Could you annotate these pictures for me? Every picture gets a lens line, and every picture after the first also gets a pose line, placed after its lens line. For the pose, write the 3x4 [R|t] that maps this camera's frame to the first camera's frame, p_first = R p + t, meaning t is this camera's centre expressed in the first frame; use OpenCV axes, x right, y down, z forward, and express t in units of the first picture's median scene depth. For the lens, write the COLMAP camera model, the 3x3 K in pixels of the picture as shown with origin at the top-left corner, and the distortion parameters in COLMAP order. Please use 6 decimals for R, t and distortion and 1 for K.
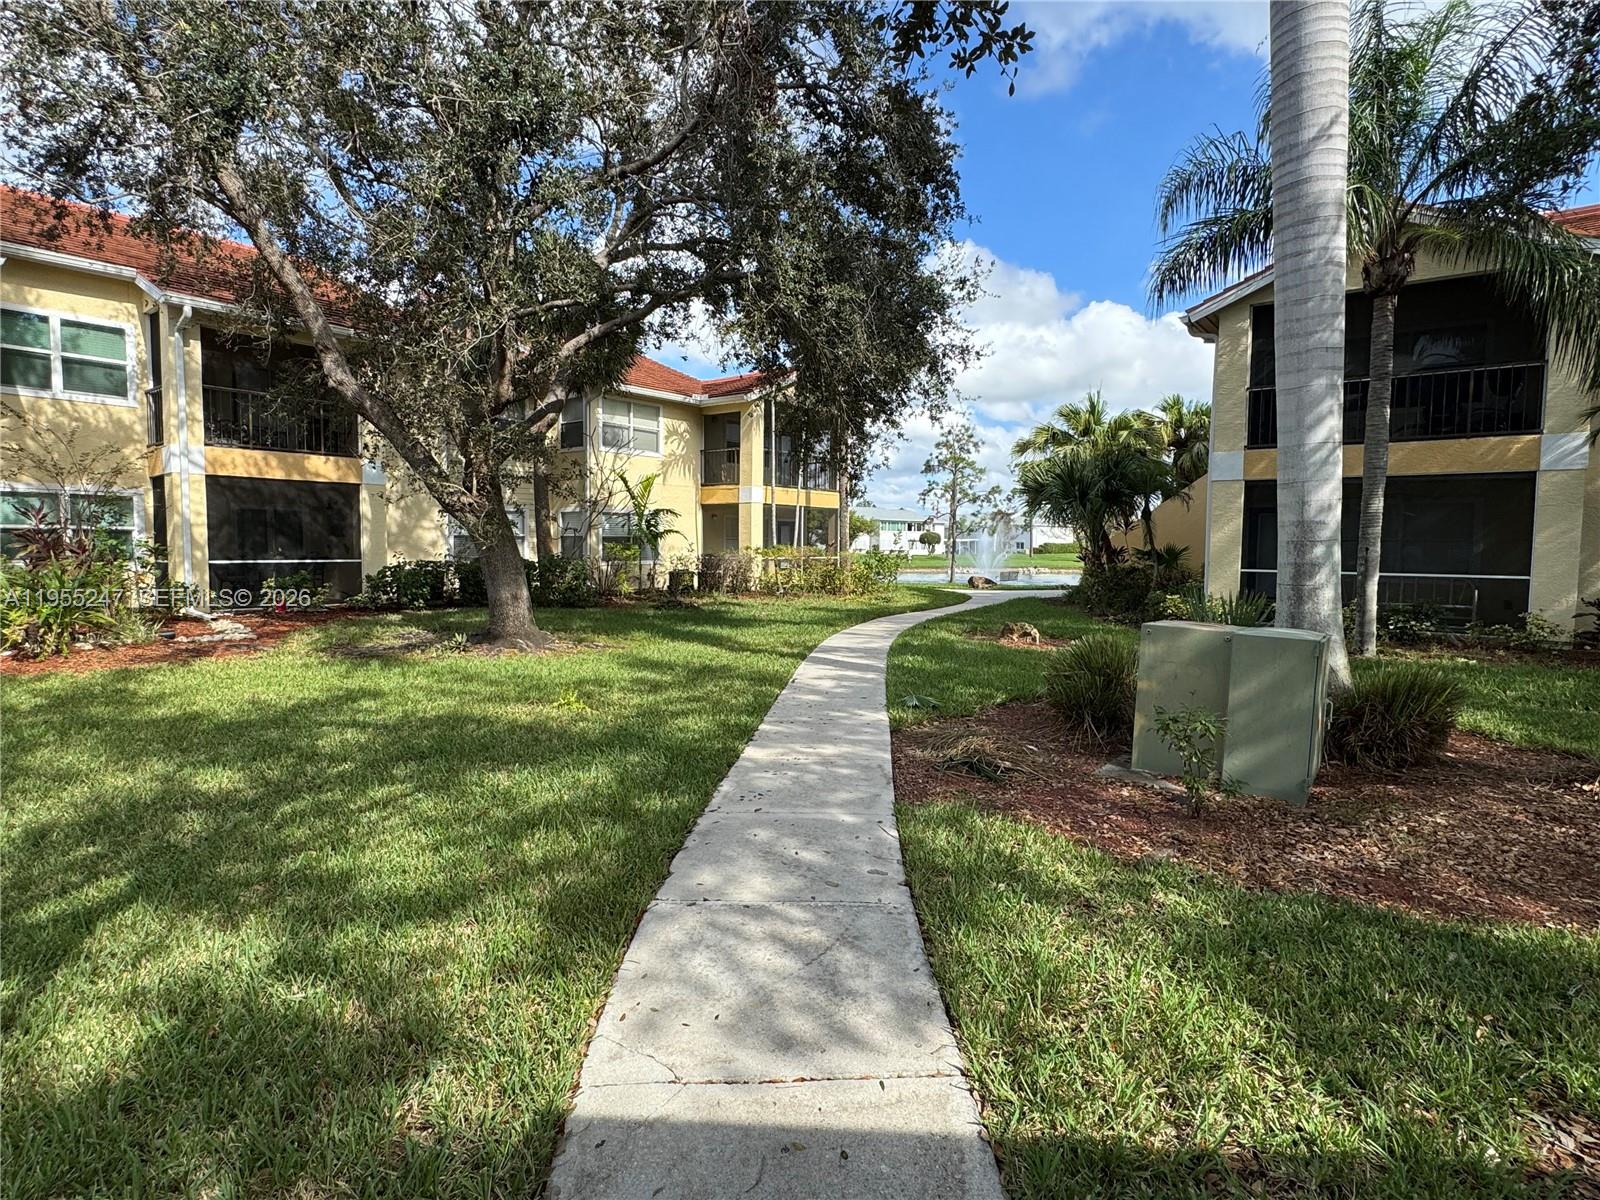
lens RADIAL K [[794.0, 0, 800.2], [0, 794.0, 601.4], [0, 0, 1]] dist [-0.001365, -0.000189]
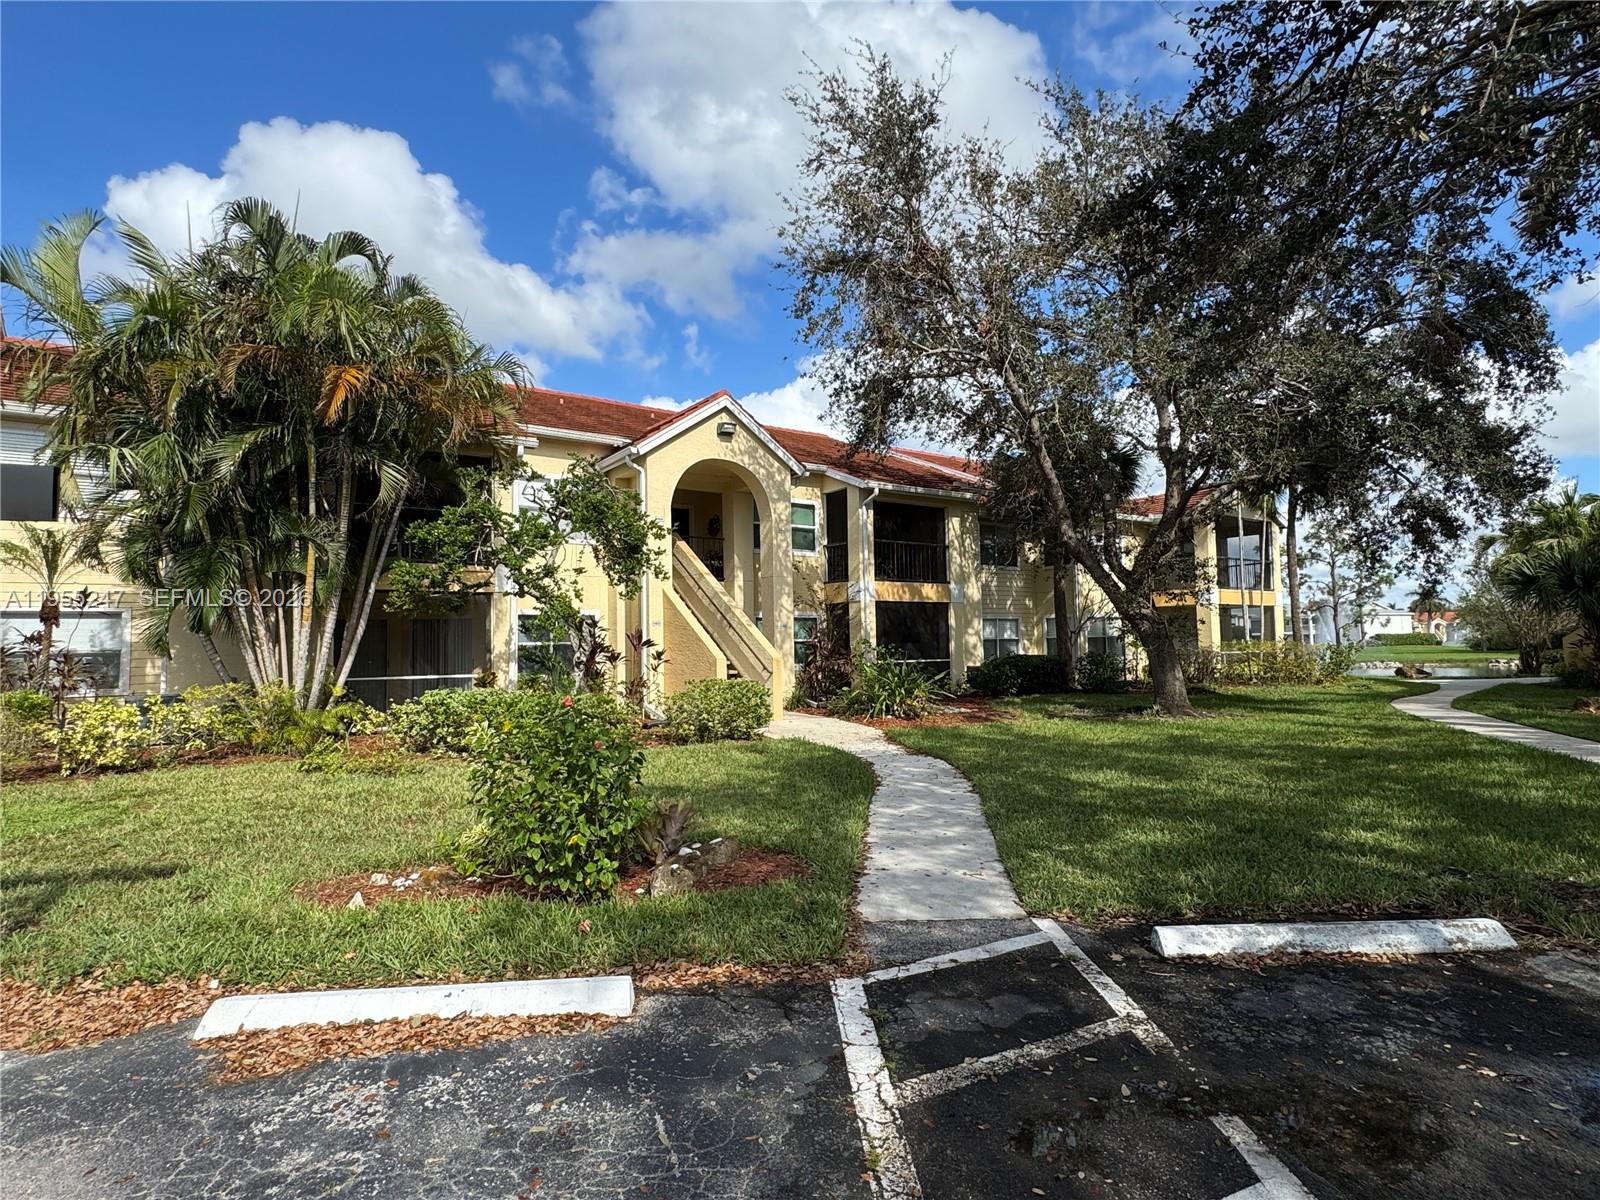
lens RADIAL K [[843.9, 0, 800.4], [0, 843.9, 606.1], [0, 0, 1]] dist [0.002109, 0.000383]
pose [[0.963054, -0.040184, -0.266293, -0.462273], [0.007791, 0.992549, -0.121600, 0.032329], [0.269195, 0.115032, 0.956191, -0.478134]]
